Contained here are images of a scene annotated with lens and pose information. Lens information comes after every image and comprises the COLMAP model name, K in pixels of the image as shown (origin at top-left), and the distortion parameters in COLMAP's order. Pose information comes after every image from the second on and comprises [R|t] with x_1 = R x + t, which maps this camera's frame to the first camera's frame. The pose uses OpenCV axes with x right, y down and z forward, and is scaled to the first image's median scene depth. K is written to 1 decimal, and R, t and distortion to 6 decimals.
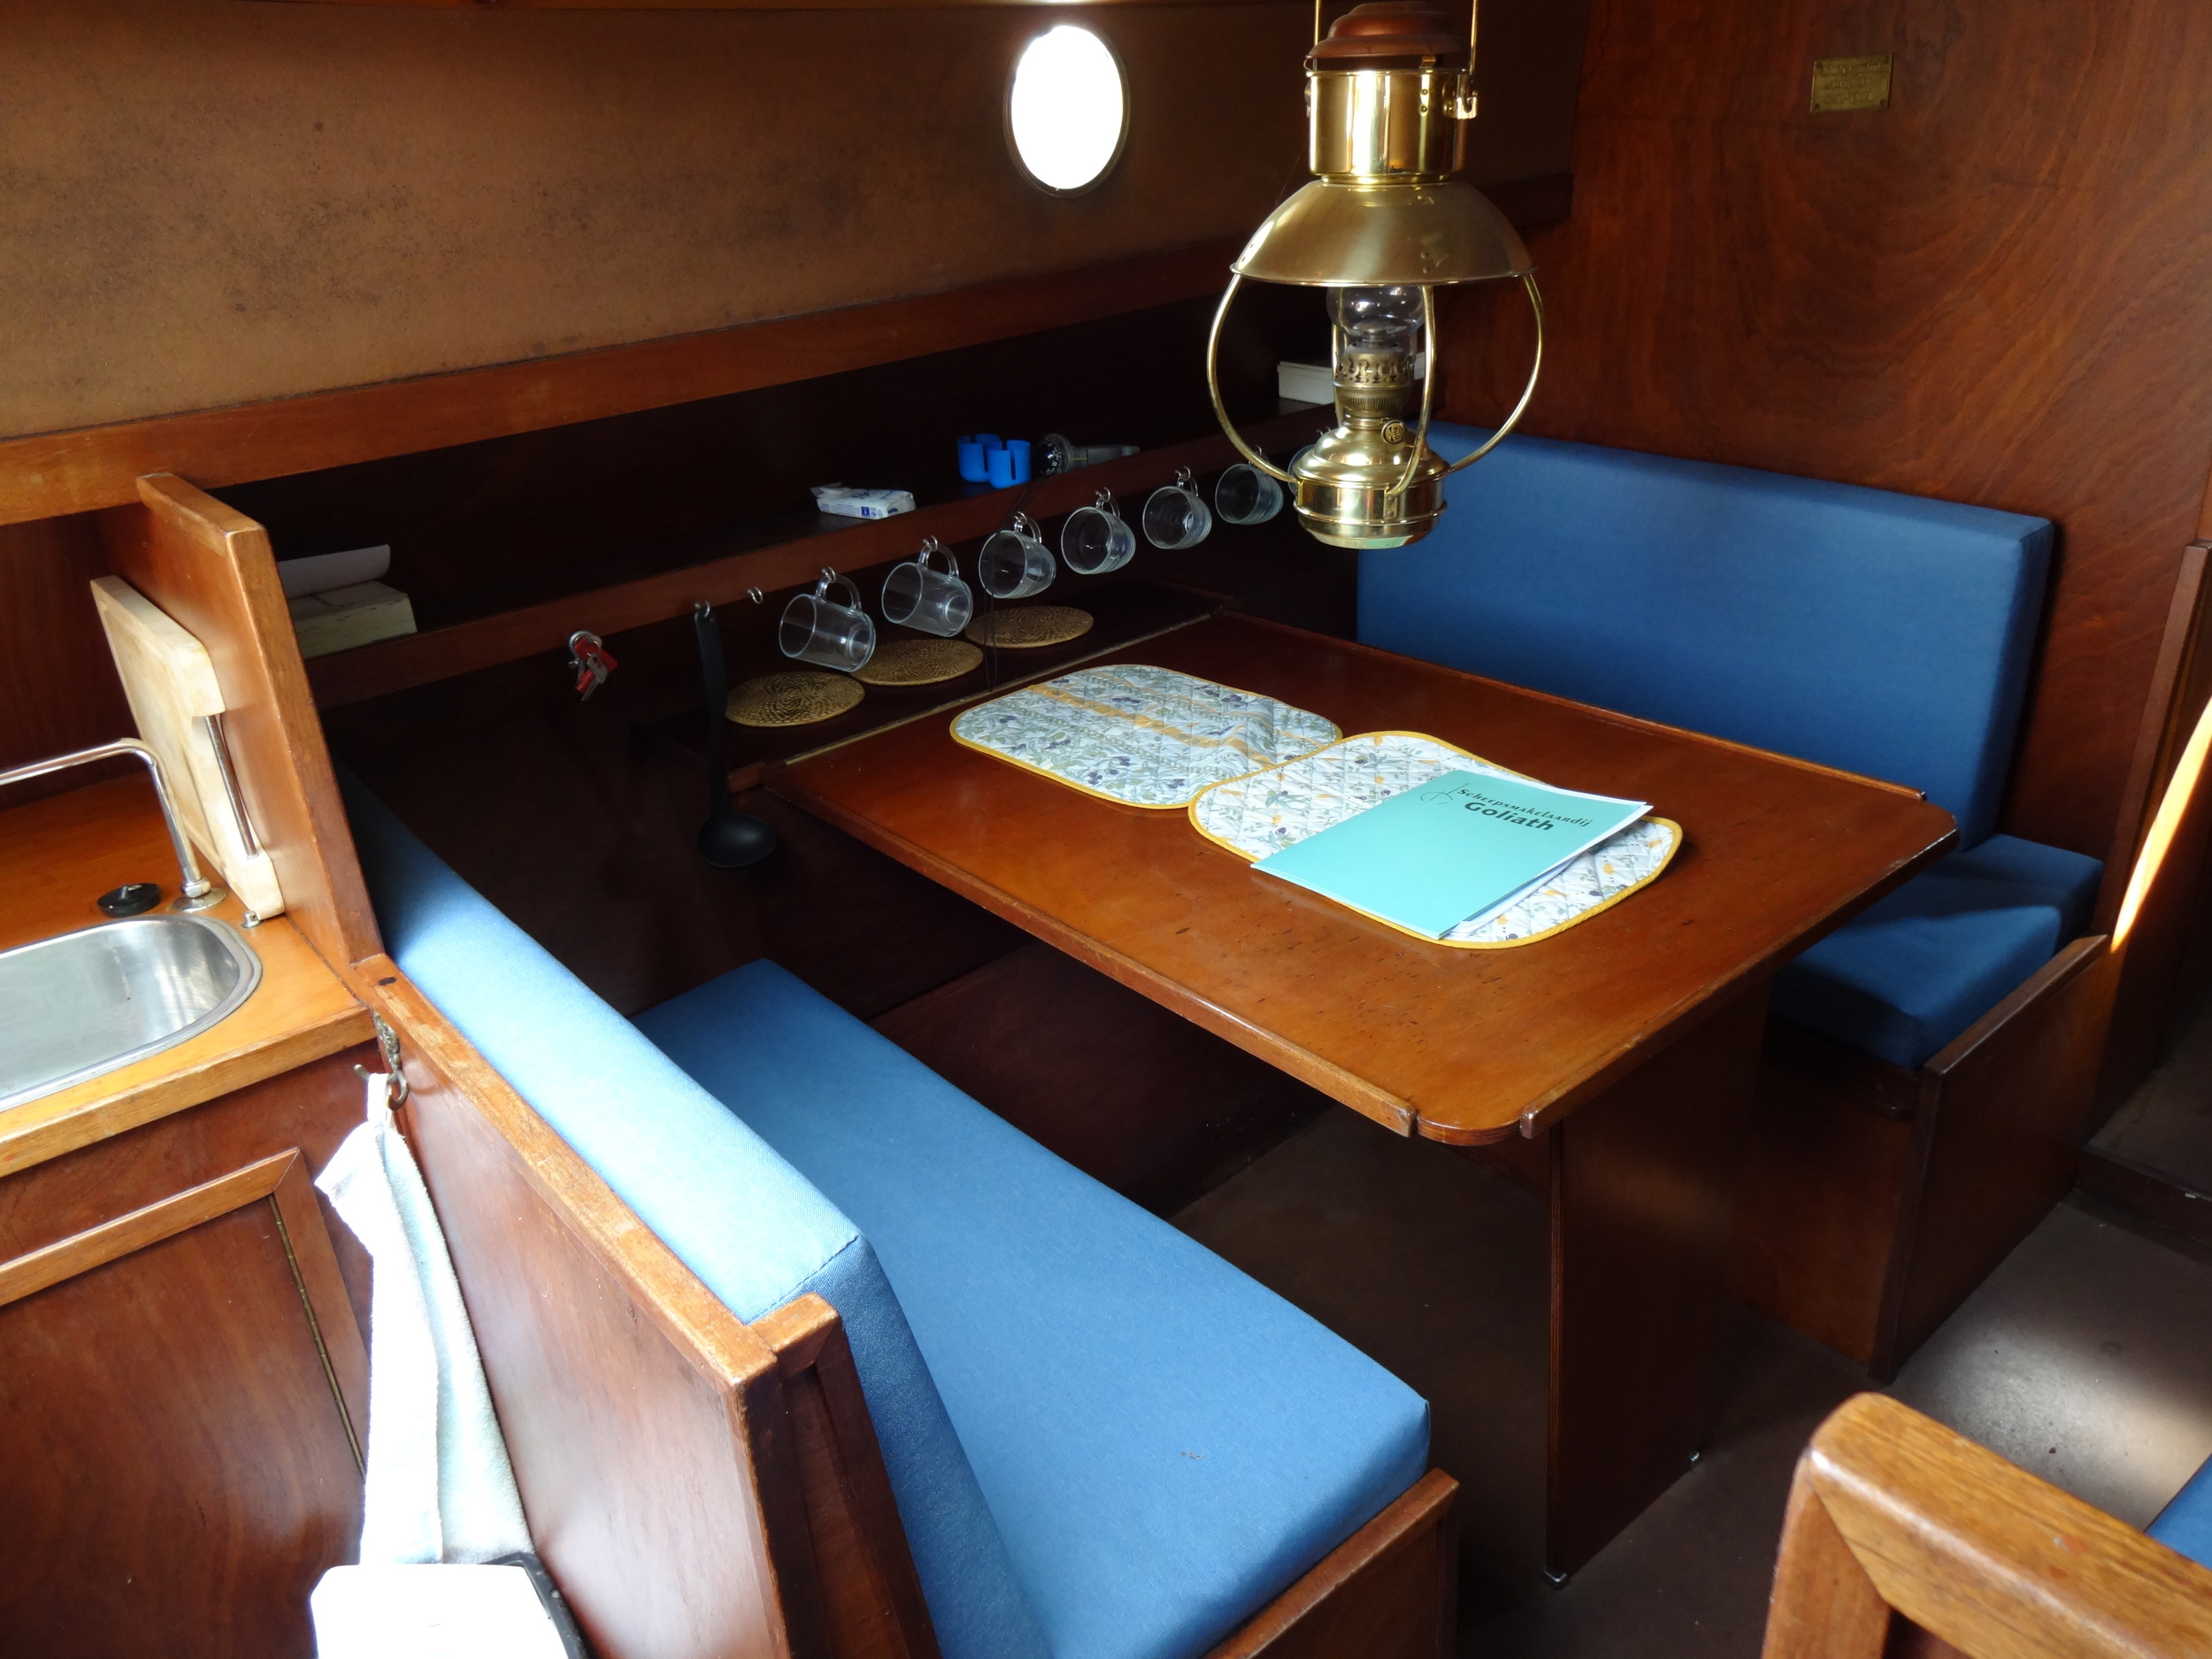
lens RADIAL K [[1610.9, 0, 1106.9], [0, 1610.9, 826.6], [0, 0, 1]] dist [-0.011085, 0.005675]
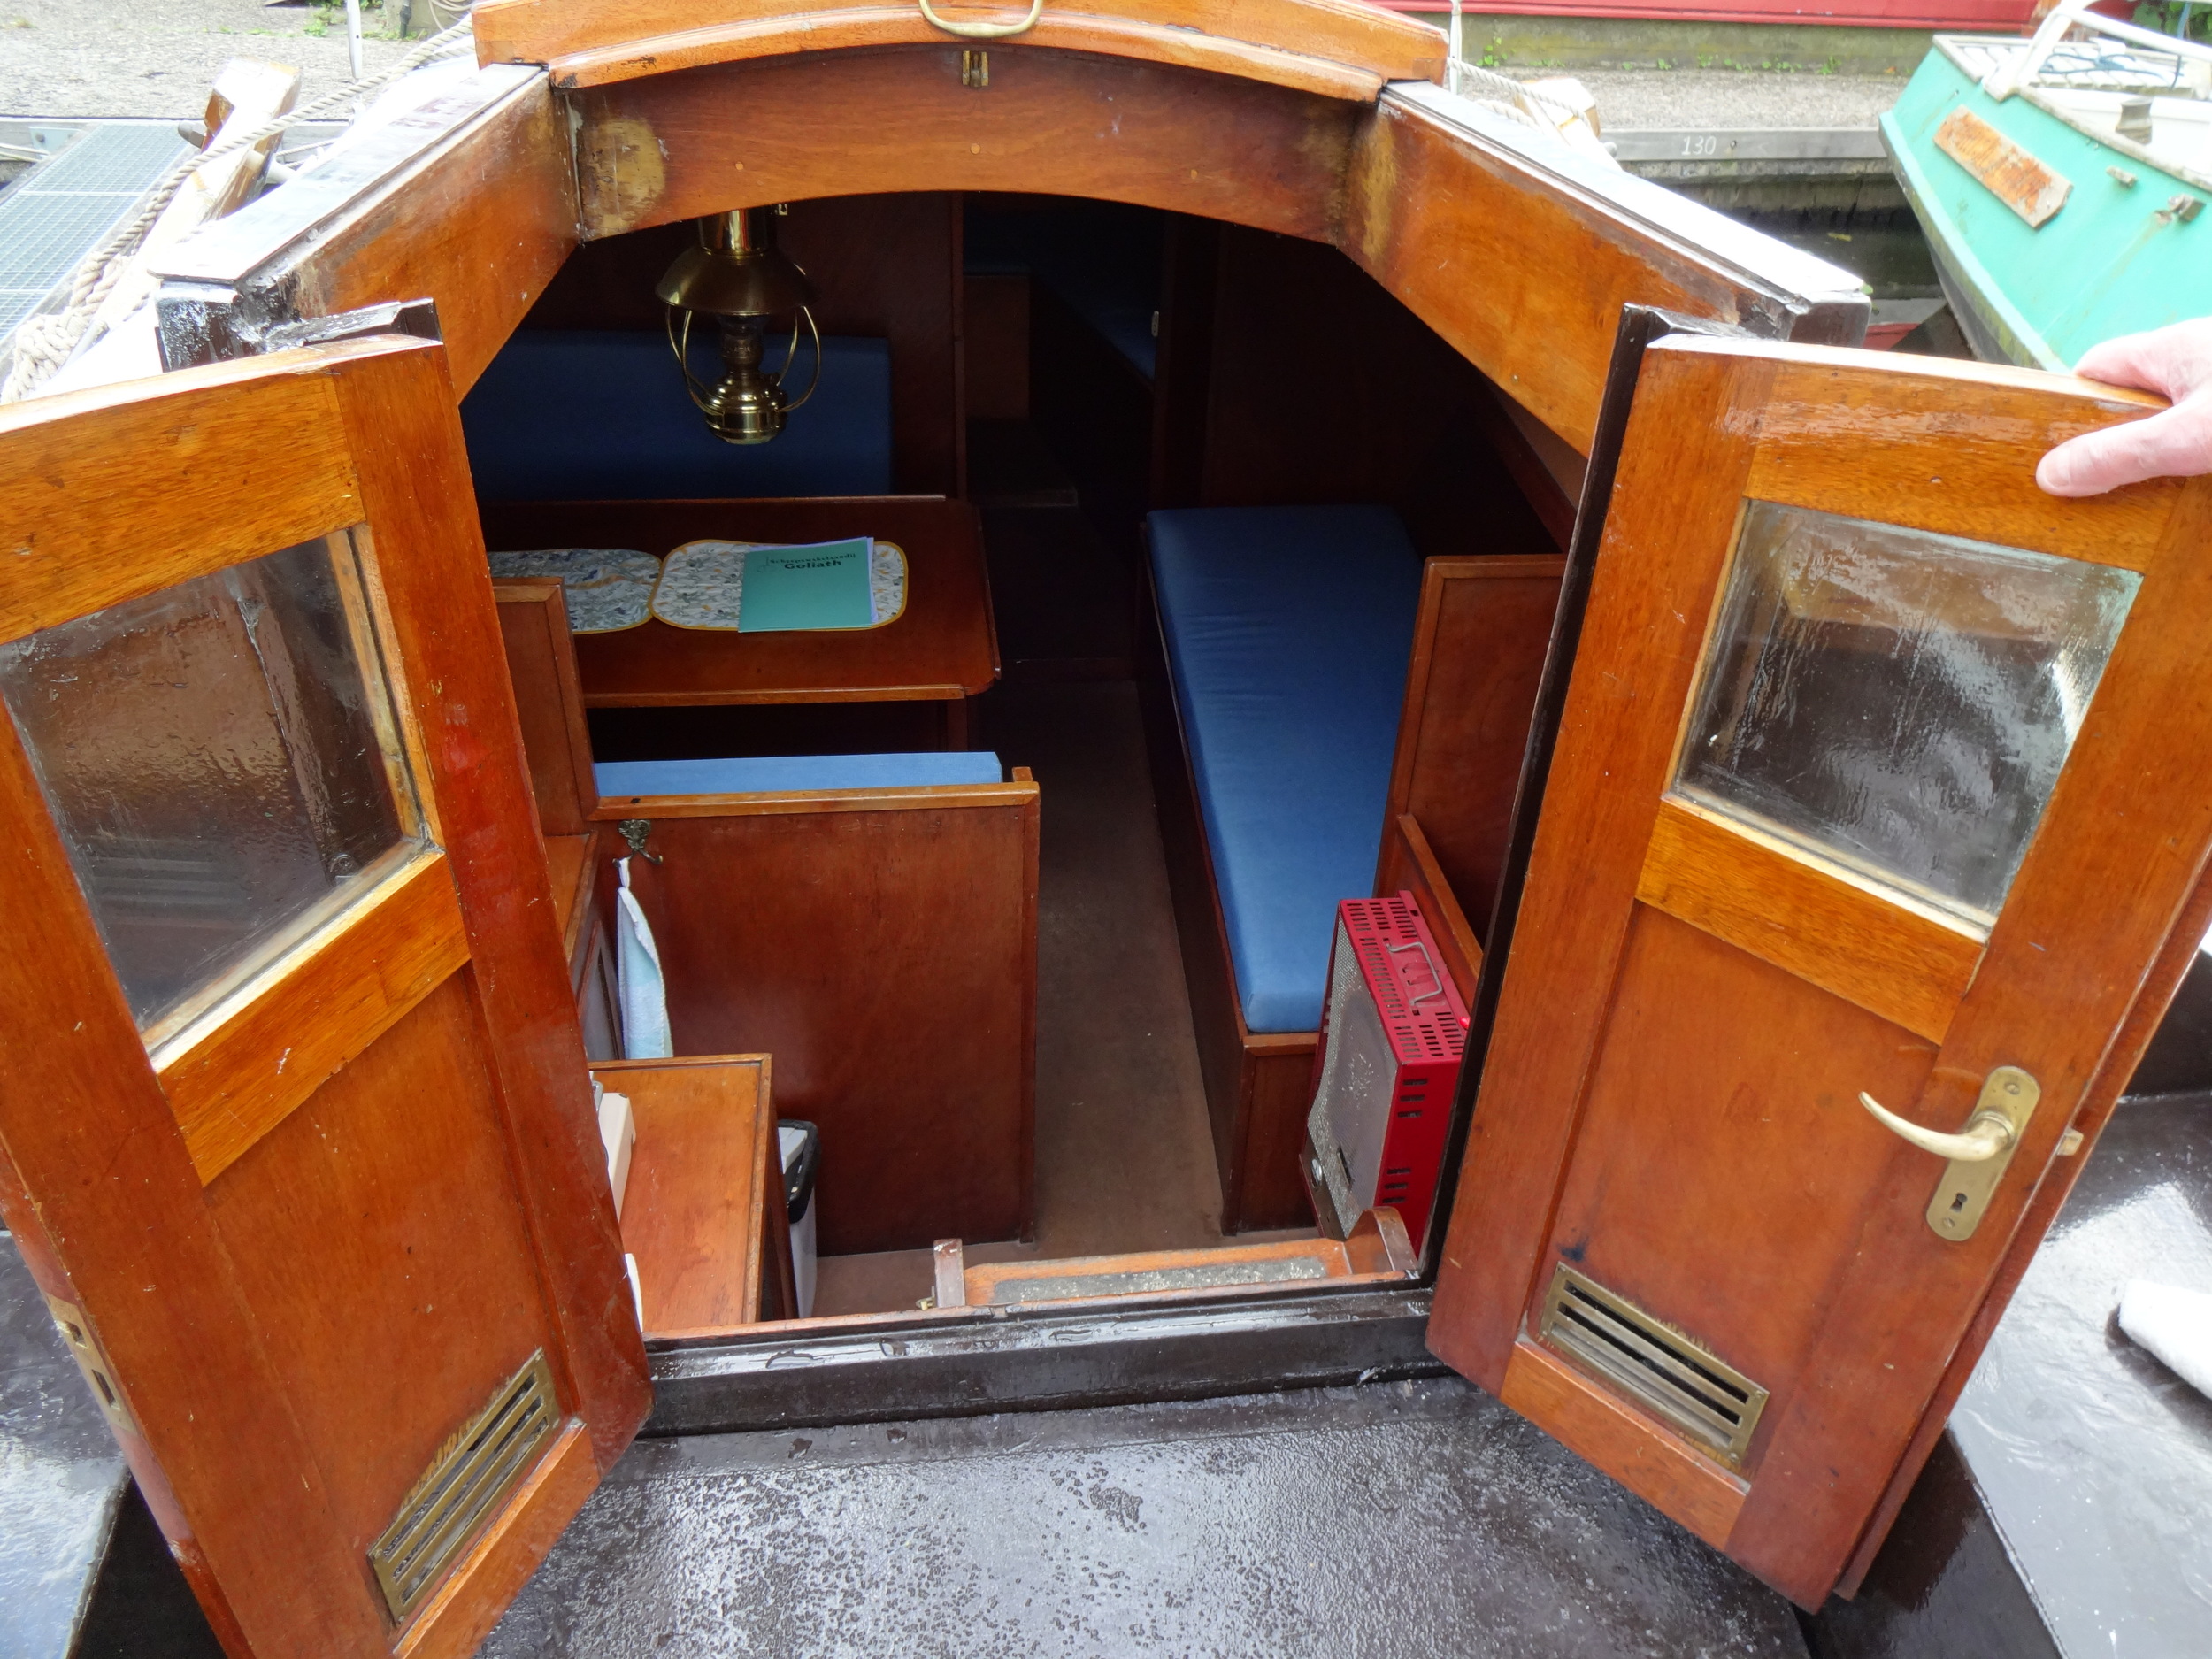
lens RADIAL K [[1618.5, 0, 1113.8], [0, 1618.5, 842.2], [0, 0, 1]] dist [-0.023610, 0.000220]
pose [[0.541298, -0.412798, 0.732526, -1.193786], [0.278025, 0.910060, 0.307397, -0.216401], [-0.793536, 0.037267, 0.607382, -0.441857]]
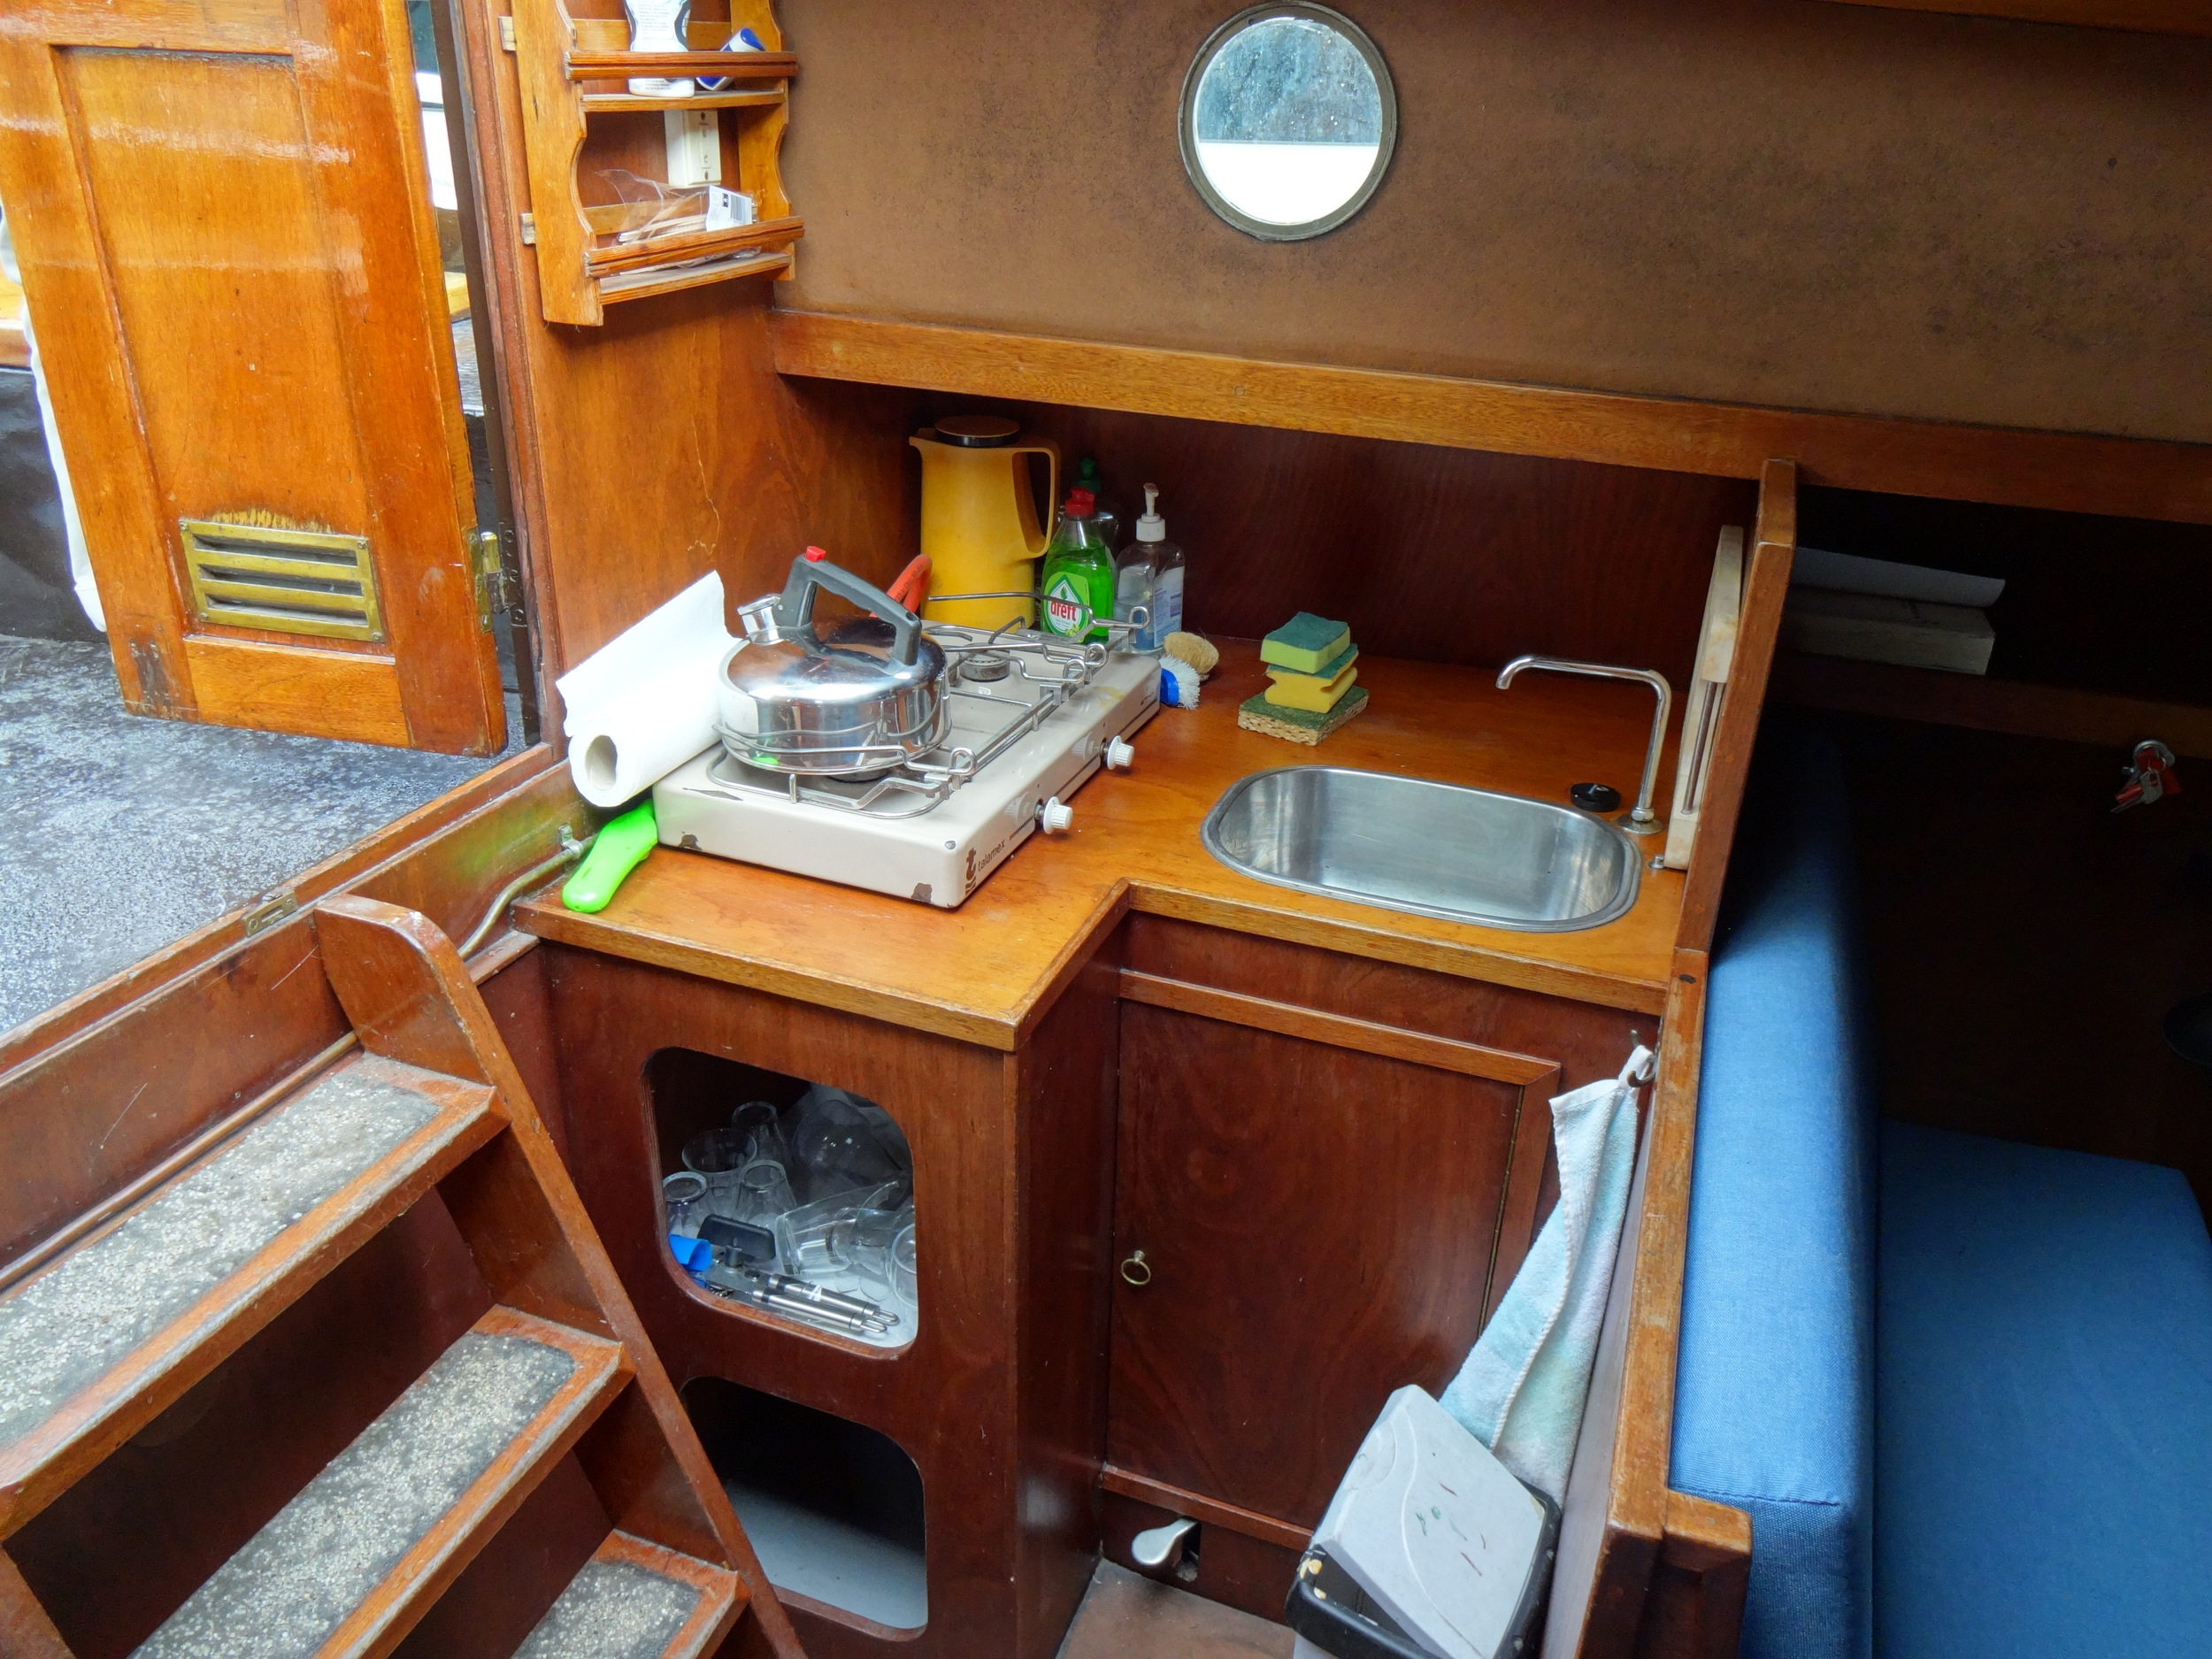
lens RADIAL K [[1616.5, 0, 1142.7], [0, 1616.5, 818.5], [0, 0, 1]] dist [0.002148, 0.003223]
pose [[0.495766, 0.440581, -0.748402, 0.091653], [-0.414869, 0.877221, 0.241593, -0.079046], [0.762955, 0.190715, 0.617679, 0.044816]]
